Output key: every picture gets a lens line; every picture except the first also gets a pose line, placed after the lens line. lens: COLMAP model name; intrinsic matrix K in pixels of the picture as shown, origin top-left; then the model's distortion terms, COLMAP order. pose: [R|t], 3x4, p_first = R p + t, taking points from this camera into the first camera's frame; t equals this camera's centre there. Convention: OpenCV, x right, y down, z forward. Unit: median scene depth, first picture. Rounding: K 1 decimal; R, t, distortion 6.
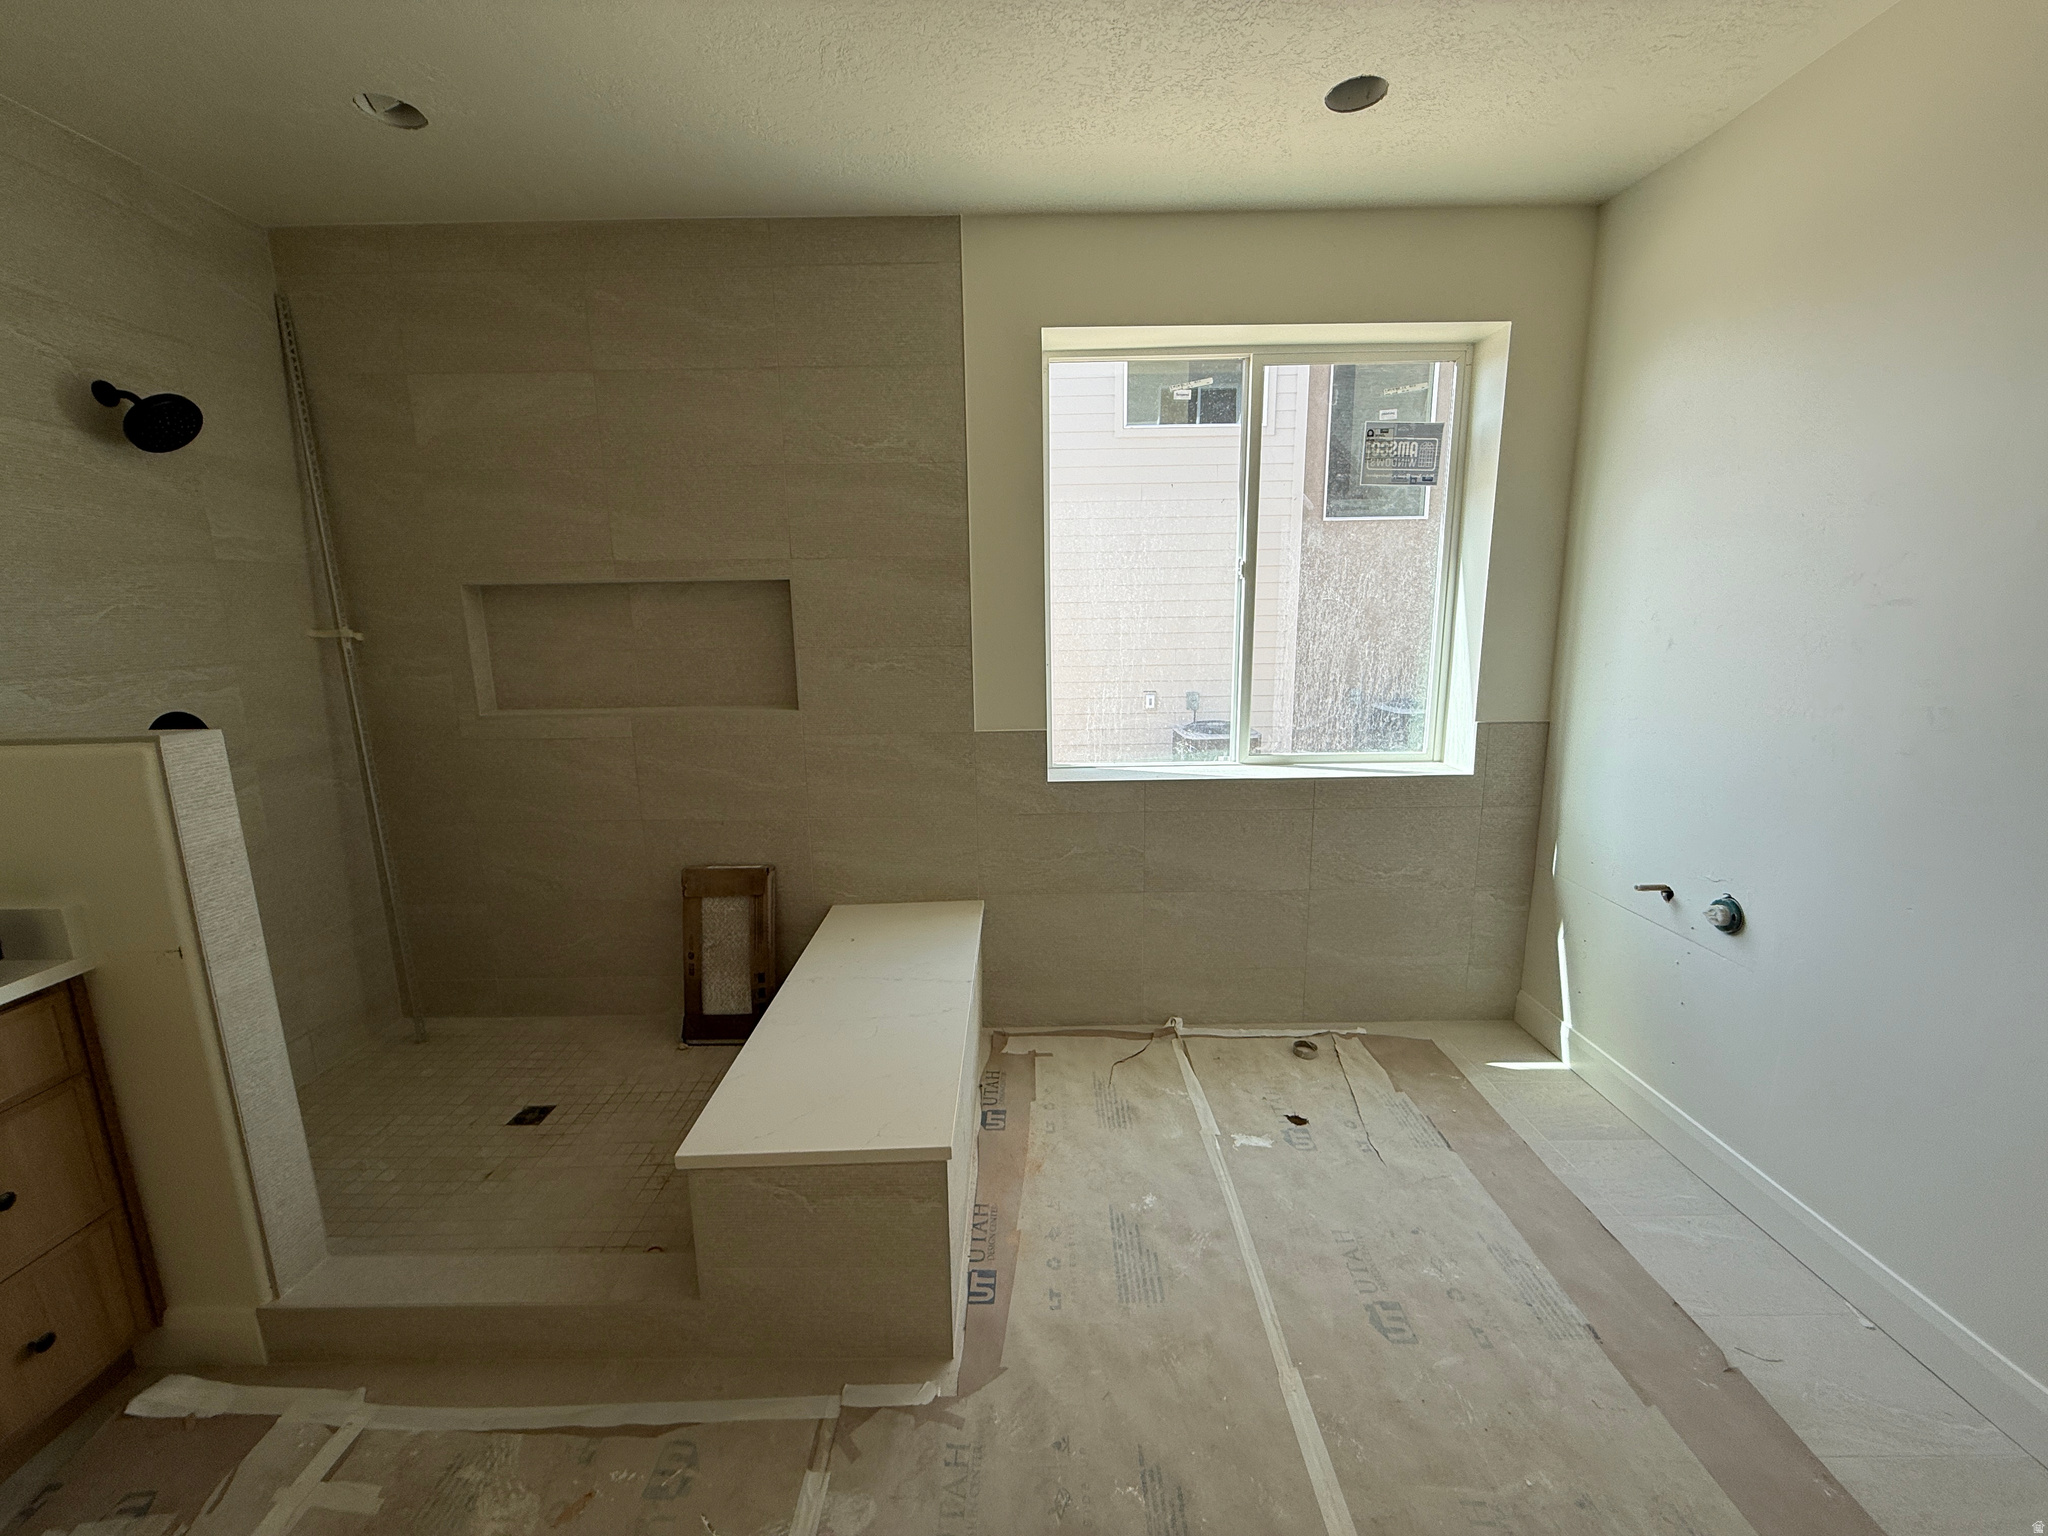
lens RADIAL K [[814.8, 0, 1019.9], [0, 814.8, 762.6], [0, 0, 1]] dist [-0.001938, 0.000081]
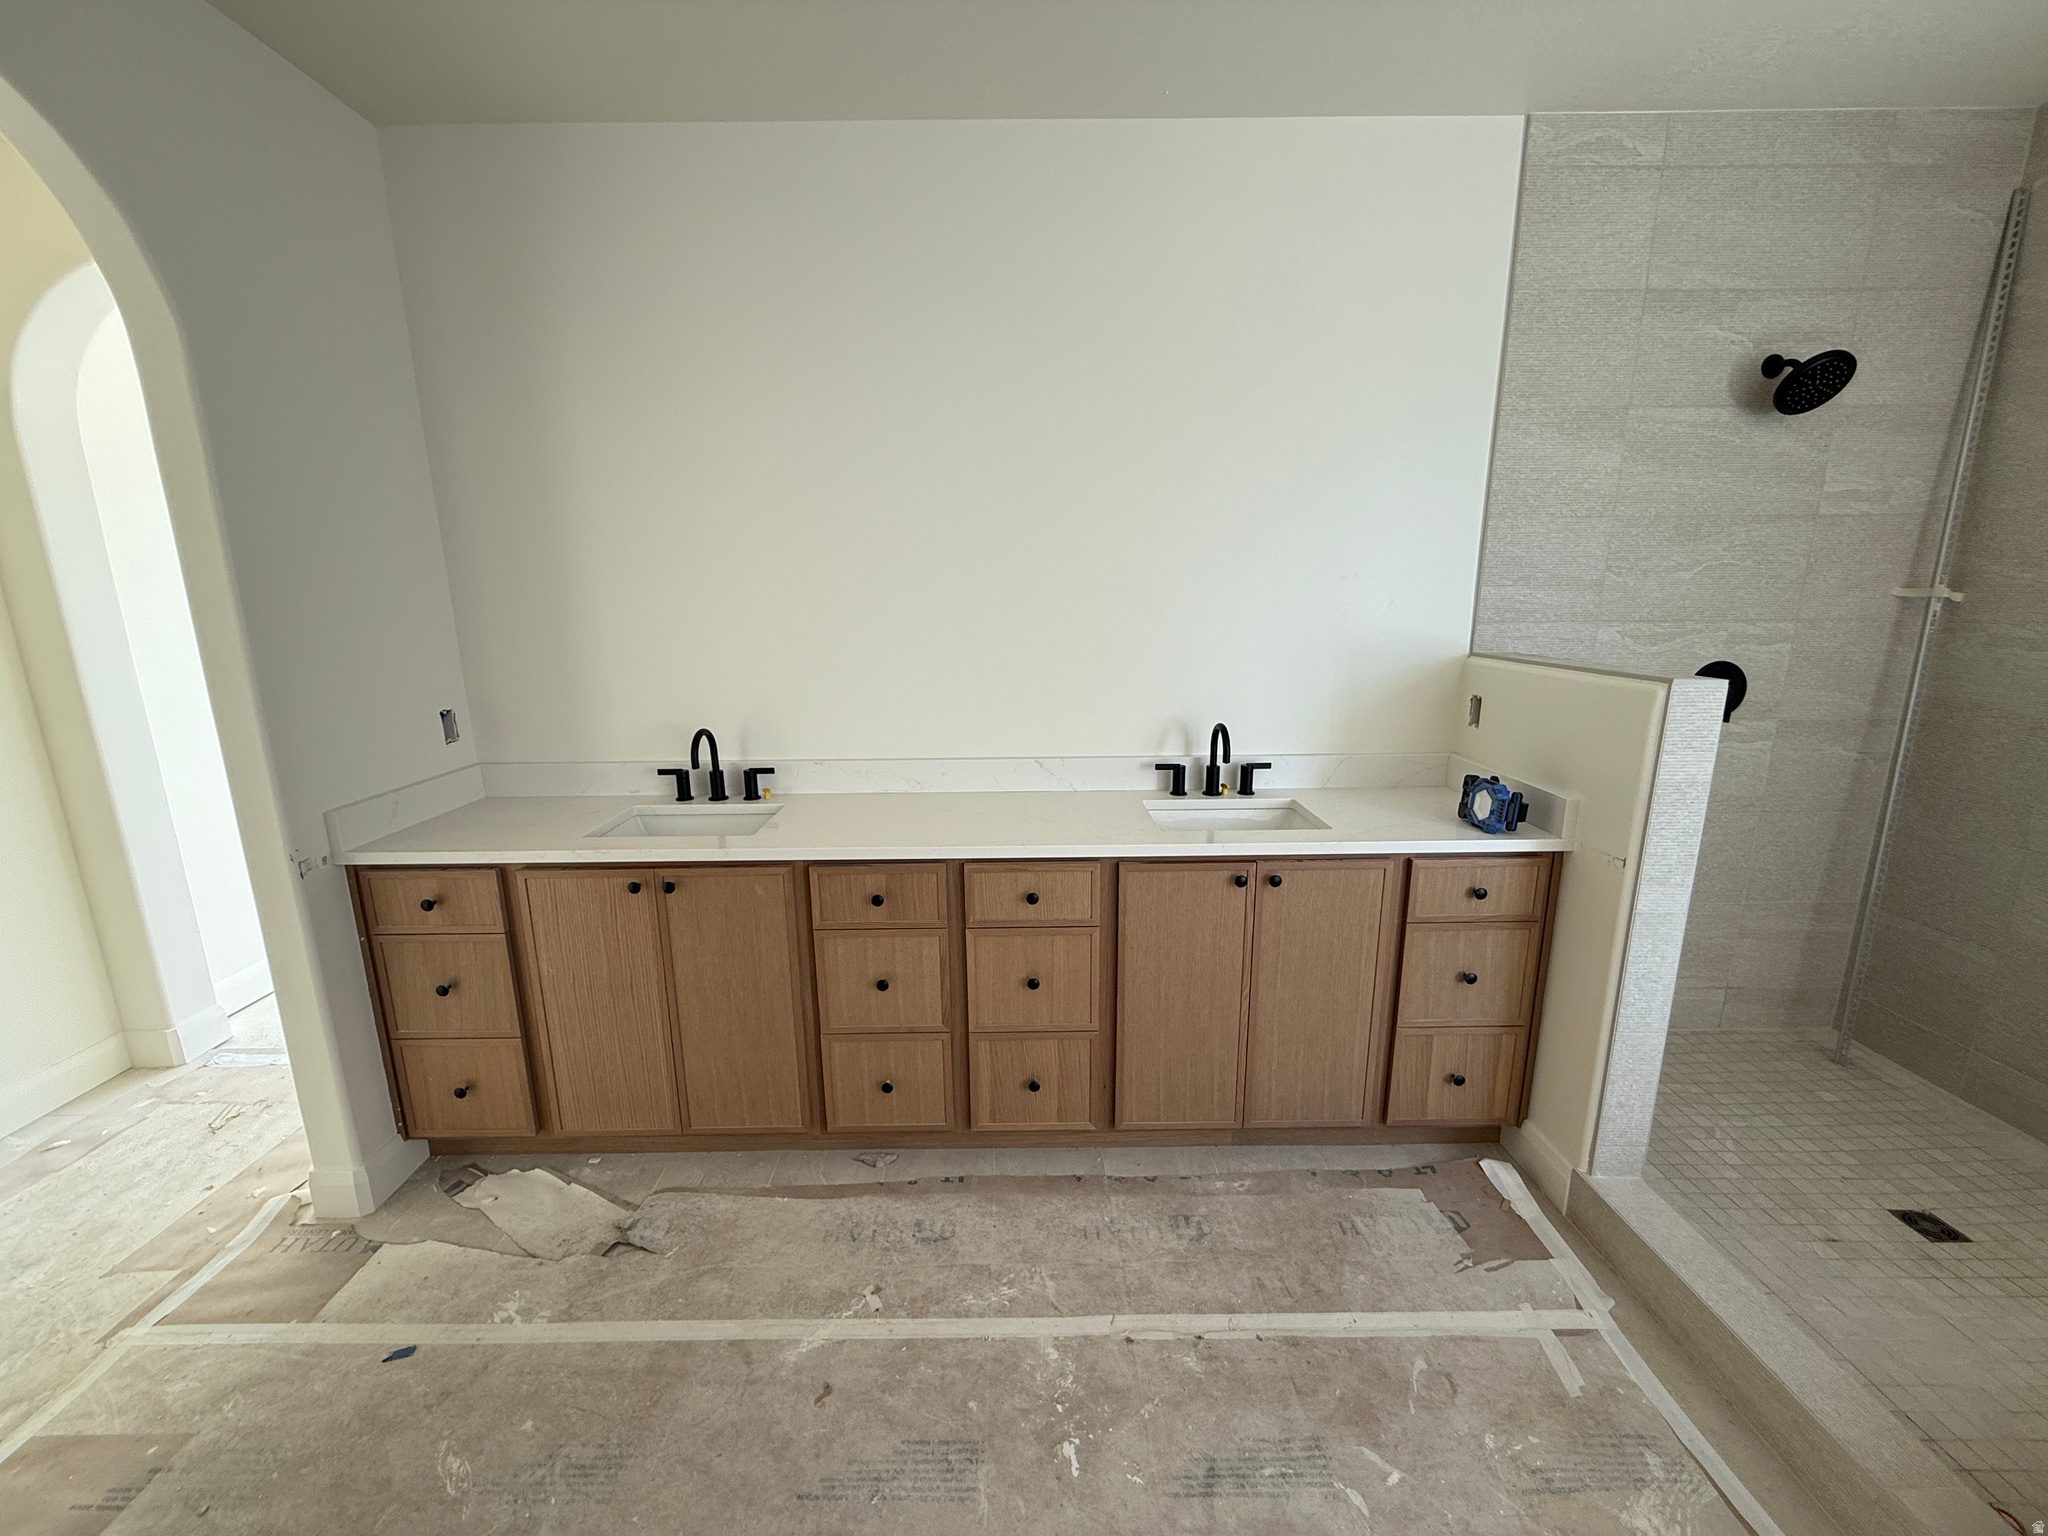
lens RADIAL K [[814.8, 0, 1017.4], [0, 814.8, 766.2], [0, 0, 1]] dist [-0.001938, 0.000081]
pose [[0.005783, 0.230574, -0.973038, 0.044880], [-0.176258, 0.958054, 0.225976, -0.006526], [0.984327, 0.170199, 0.046181, 0.037019]]
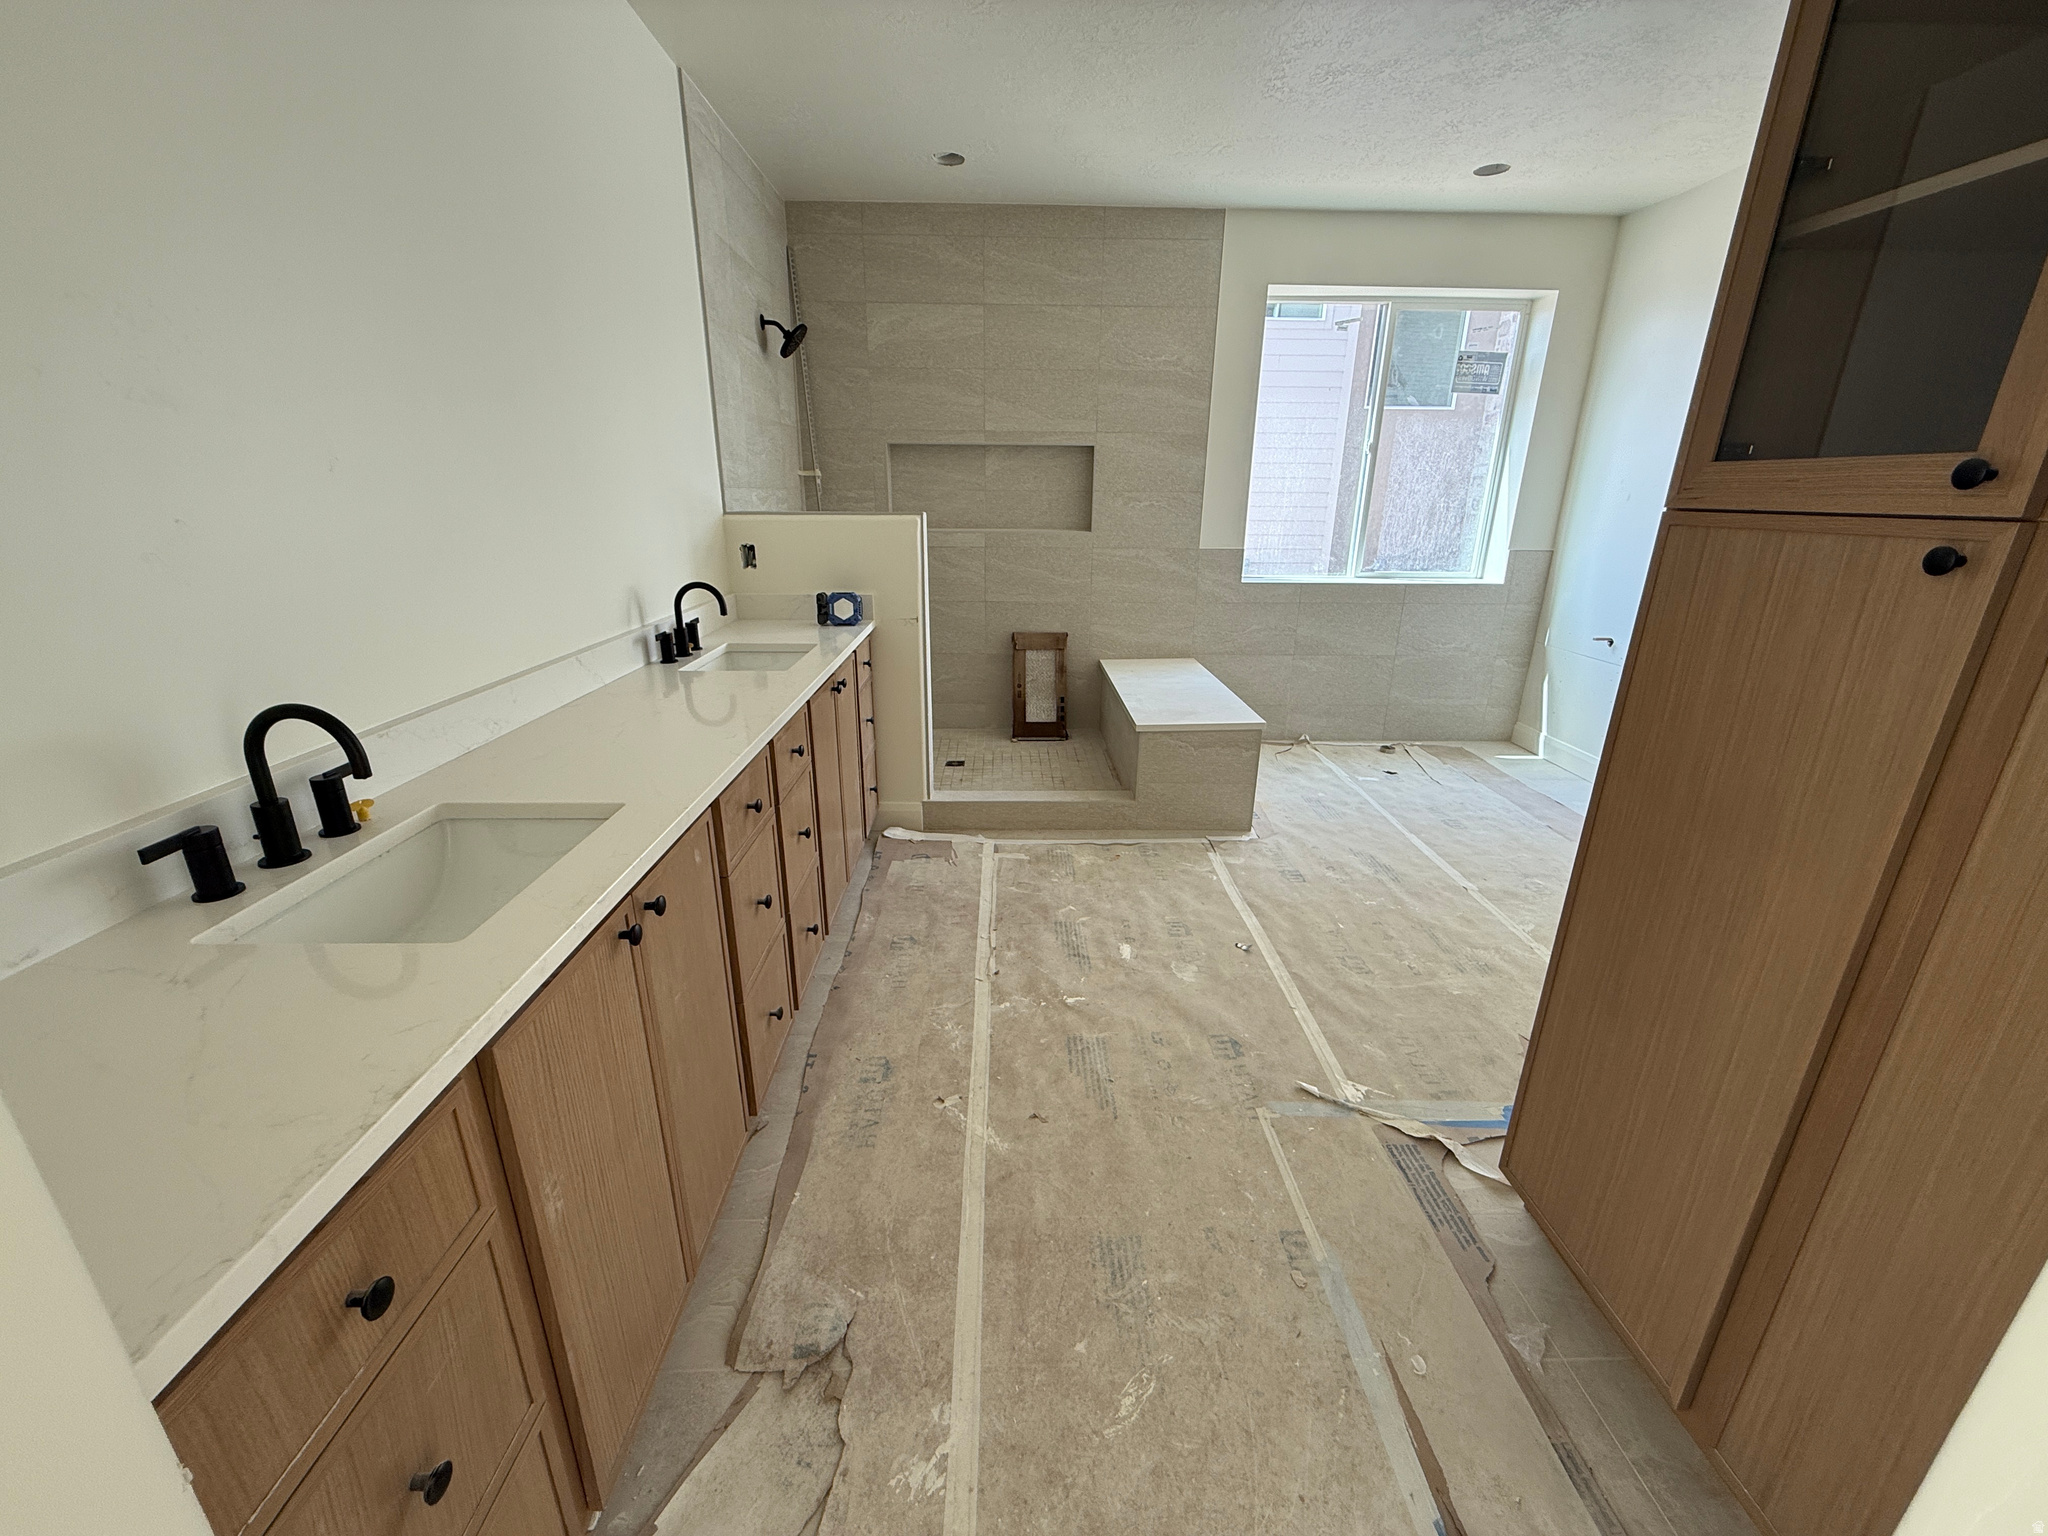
lens RADIAL K [[814.8, 0, 1020.6], [0, 814.8, 765.7], [0, 0, 1]] dist [-0.001938, 0.000081]
pose [[0.999499, 0.016549, 0.026995, -0.502738], [-0.020133, 0.990170, 0.138411, 0.192435], [-0.024439, -0.138885, 0.990007, -0.718446]]
